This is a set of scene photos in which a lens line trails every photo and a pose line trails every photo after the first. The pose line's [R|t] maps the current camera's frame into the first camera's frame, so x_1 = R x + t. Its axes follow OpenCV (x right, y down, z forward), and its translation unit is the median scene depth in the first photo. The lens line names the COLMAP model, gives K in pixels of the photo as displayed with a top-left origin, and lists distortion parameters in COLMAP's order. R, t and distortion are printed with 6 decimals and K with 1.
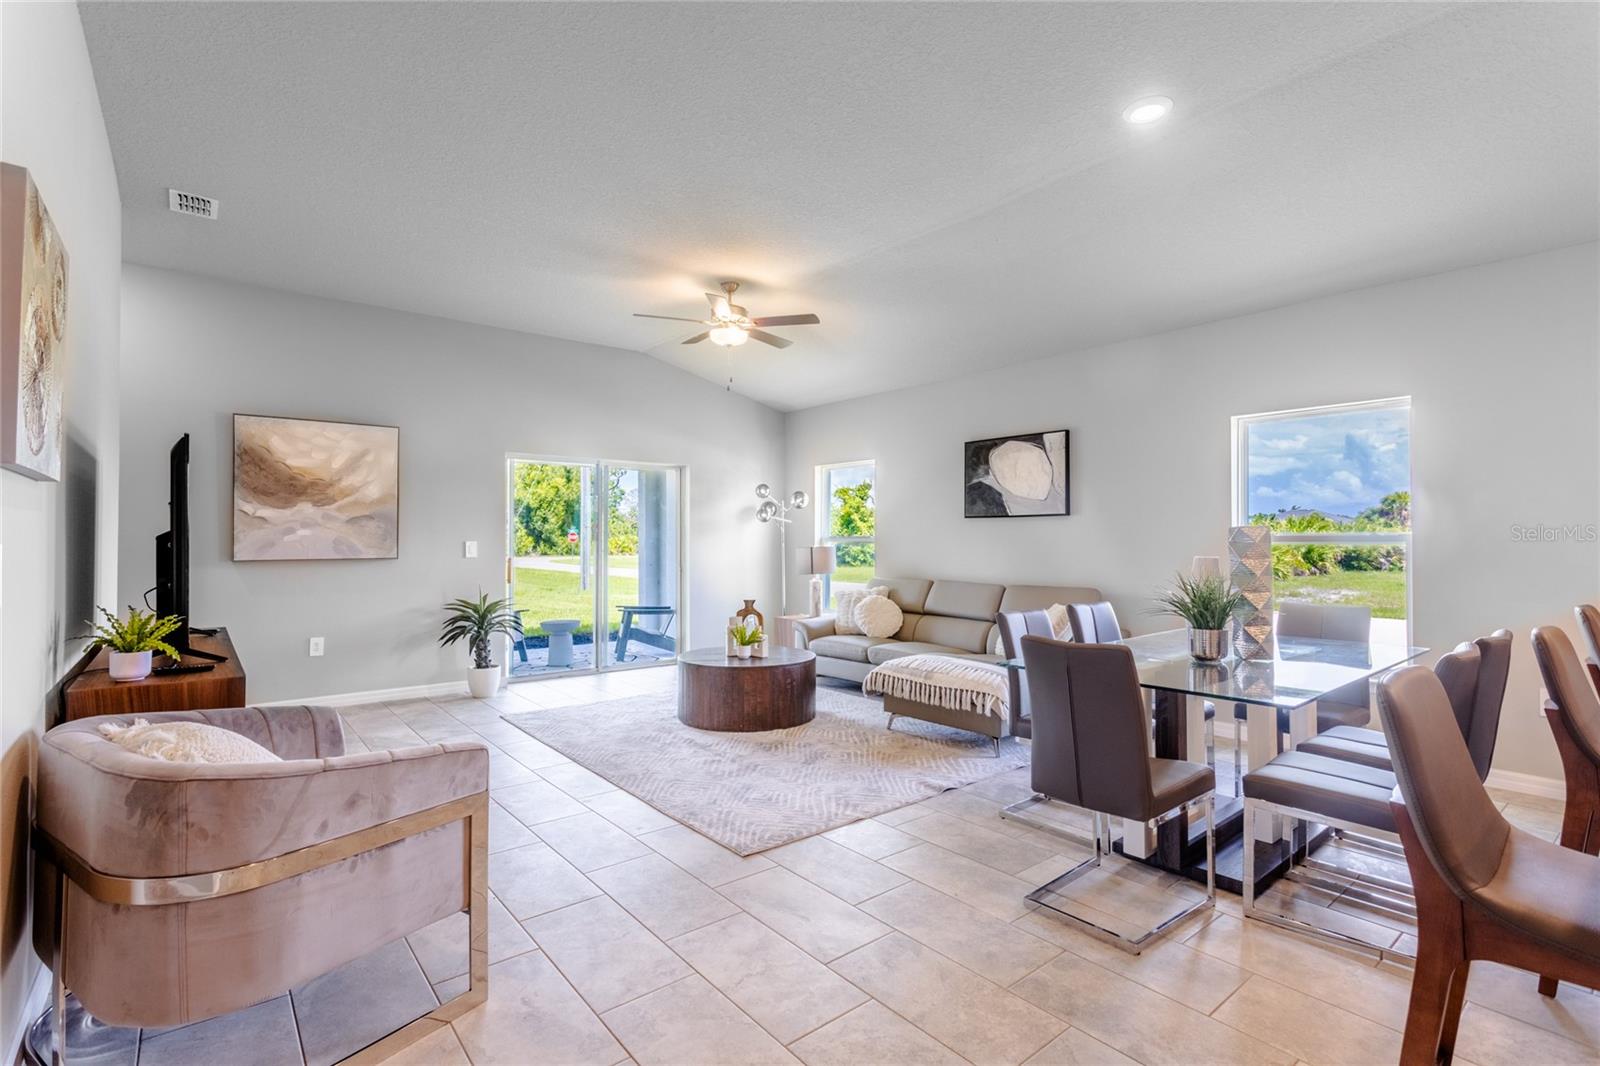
lens RADIAL K [[745.7, 0, 801.0], [0, 745.7, 531.5], [0, 0, 1]] dist [0.002675, 0.000401]
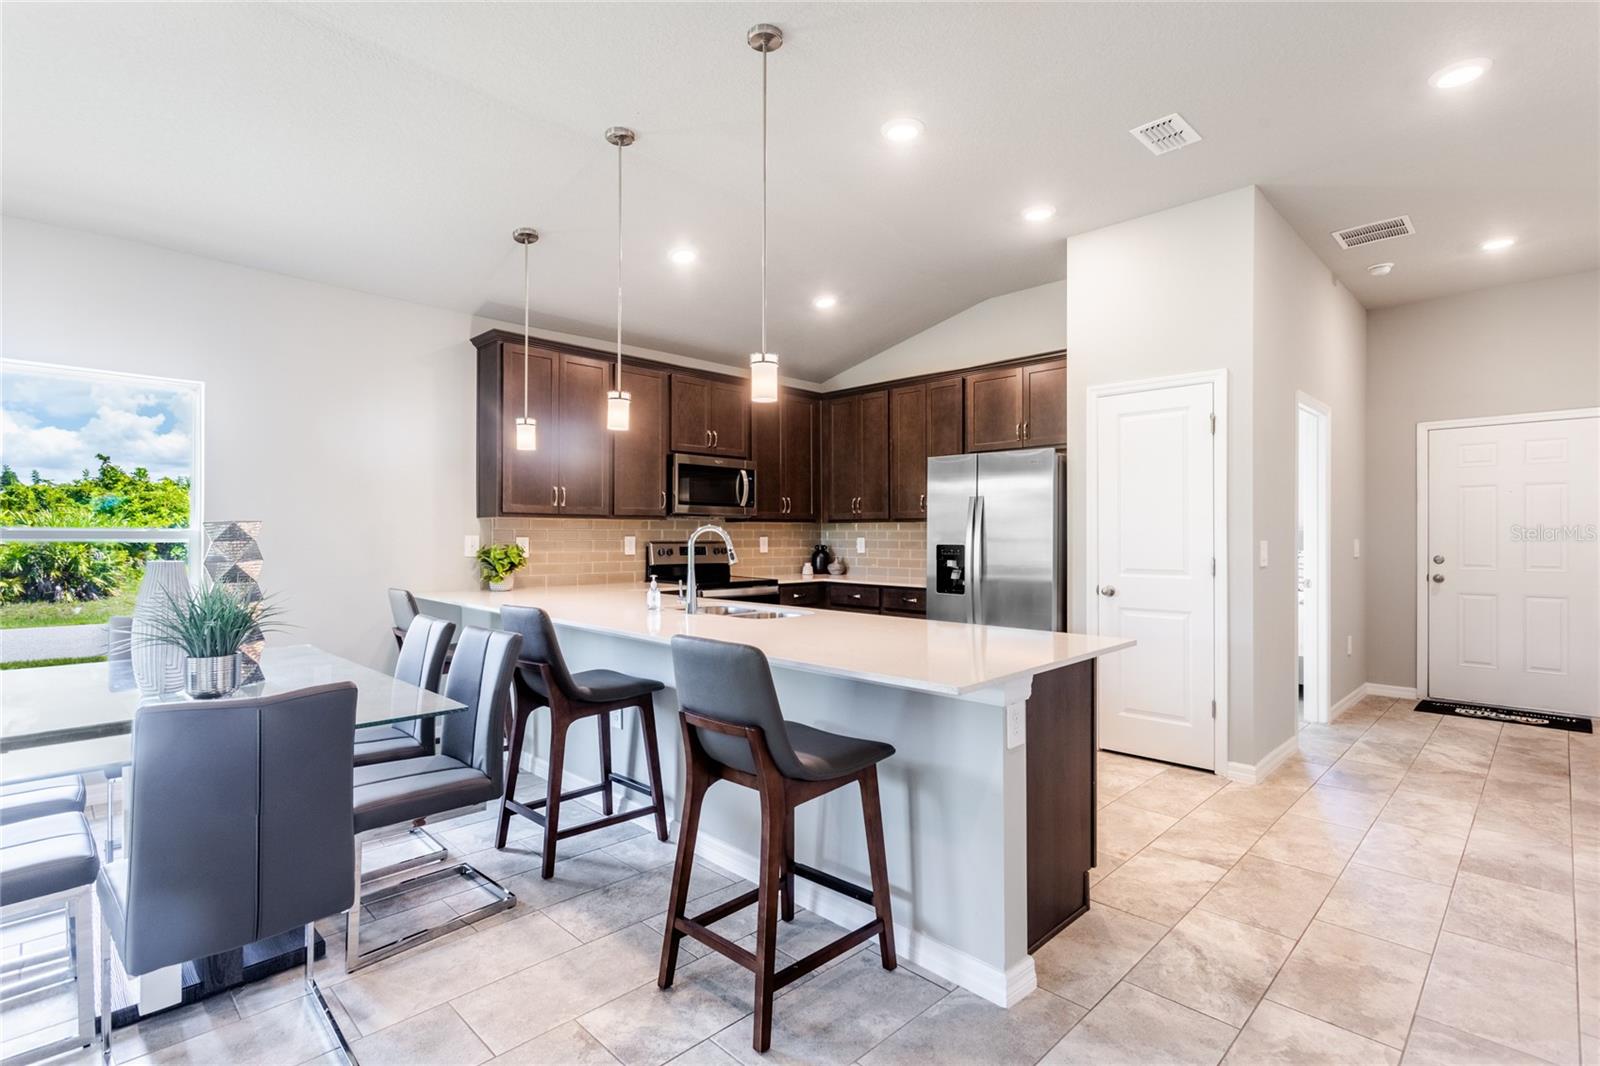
lens RADIAL K [[767.1, 0, 800.0], [0, 767.1, 533.0], [0, 0, 1]] dist [-0.000592, 0.001070]
pose [[-0.106838, 0.003368, 0.994271, -0.153518], [-0.014314, 0.999885, -0.004925, 0.000320], [-0.994173, -0.014759, -0.106778, 0.257001]]
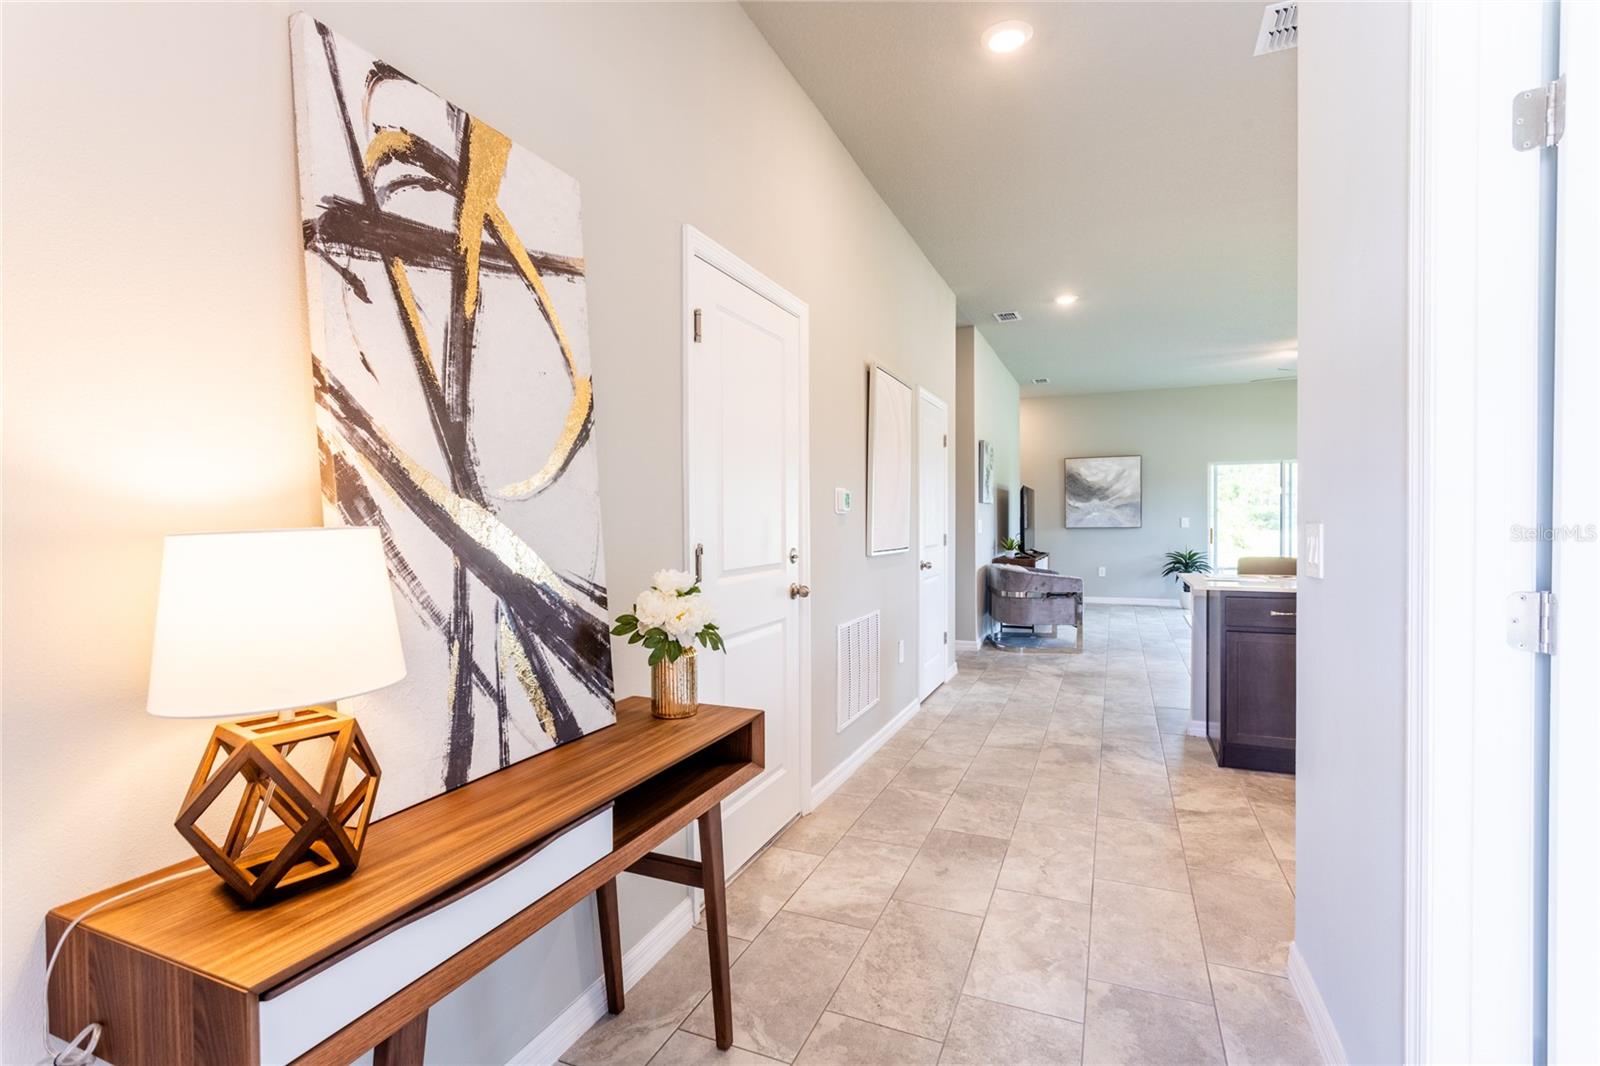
lens RADIAL K [[745.7, 0, 801.0], [0, 745.7, 531.5], [0, 0, 1]] dist [0.002675, 0.000401]
pose [[0.469025, 0.012112, -0.883102, 0.704518], [0.017863, 0.999571, 0.023197, -0.011490], [0.883004, -0.026655, 0.468608, -0.611644]]
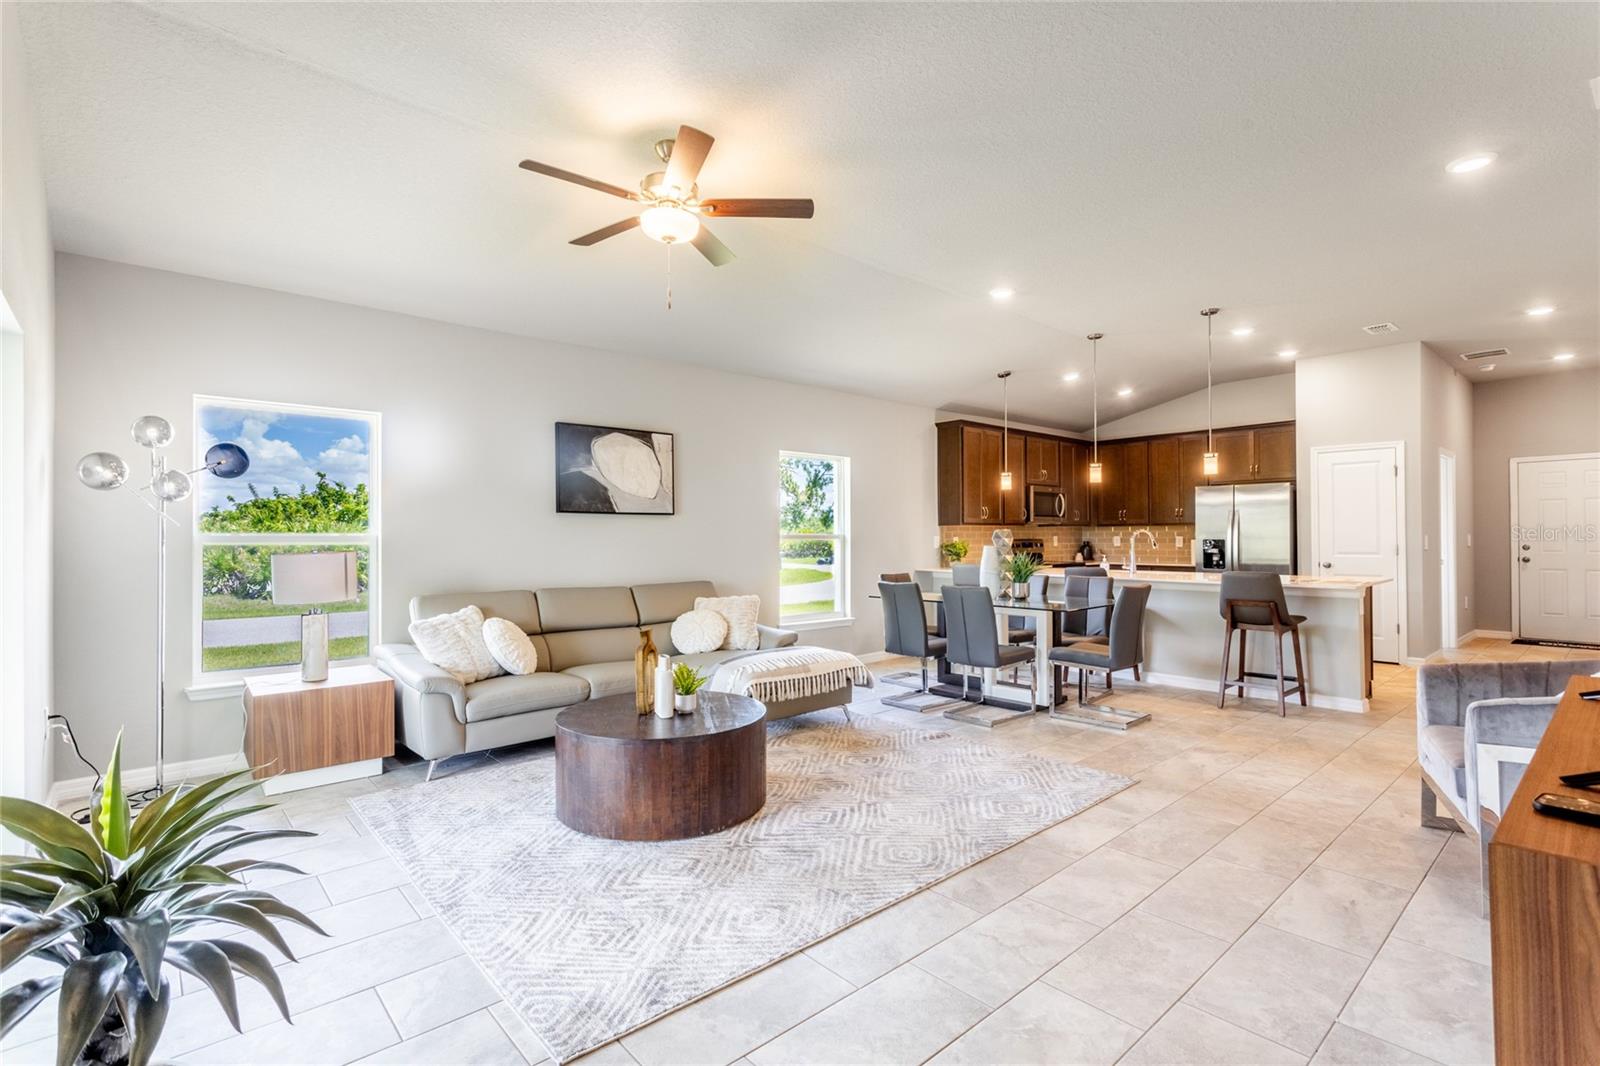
lens RADIAL K [[745.7, 0, 801.0], [0, 745.7, 531.5], [0, 0, 1]] dist [0.002675, 0.000401]
pose [[-0.042394, 0.007950, 0.999069, -0.707570], [-0.006890, 0.999942, -0.008249, 0.009288], [-0.999077, -0.007234, -0.042337, 0.863213]]
